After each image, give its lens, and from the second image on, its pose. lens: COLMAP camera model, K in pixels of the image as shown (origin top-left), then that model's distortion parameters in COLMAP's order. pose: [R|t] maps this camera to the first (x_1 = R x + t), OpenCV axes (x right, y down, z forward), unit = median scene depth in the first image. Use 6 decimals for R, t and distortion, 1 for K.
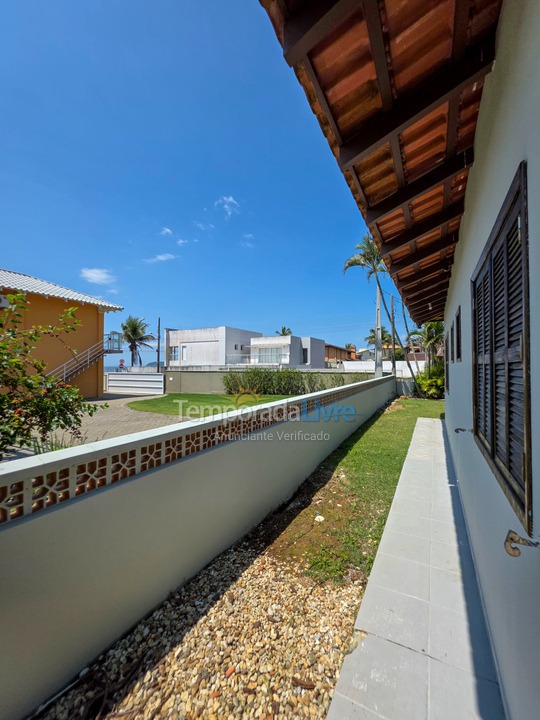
lens RADIAL K [[278.9, 0, 268.5], [0, 278.9, 363.6], [0, 0, 1]] dist [0.000971, 0.000326]
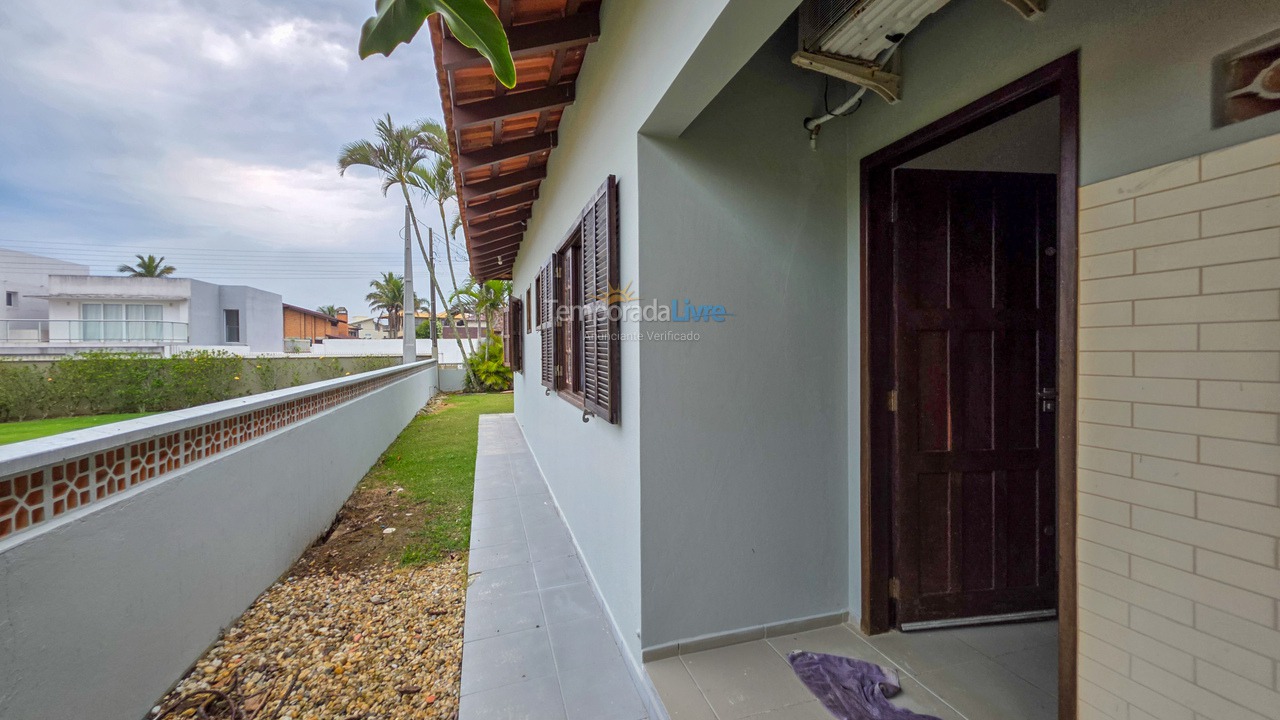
lens RADIAL K [[521.0, 0, 640.5], [0, 521.0, 356.6], [0, 0, 1]] dist [0.000776, -0.000001]
pose [[0.671316, -0.009373, 0.741112, -0.365951], [-0.003641, 0.999866, 0.015944, 0.055903], [-0.741162, -0.013401, 0.671192, -0.404641]]
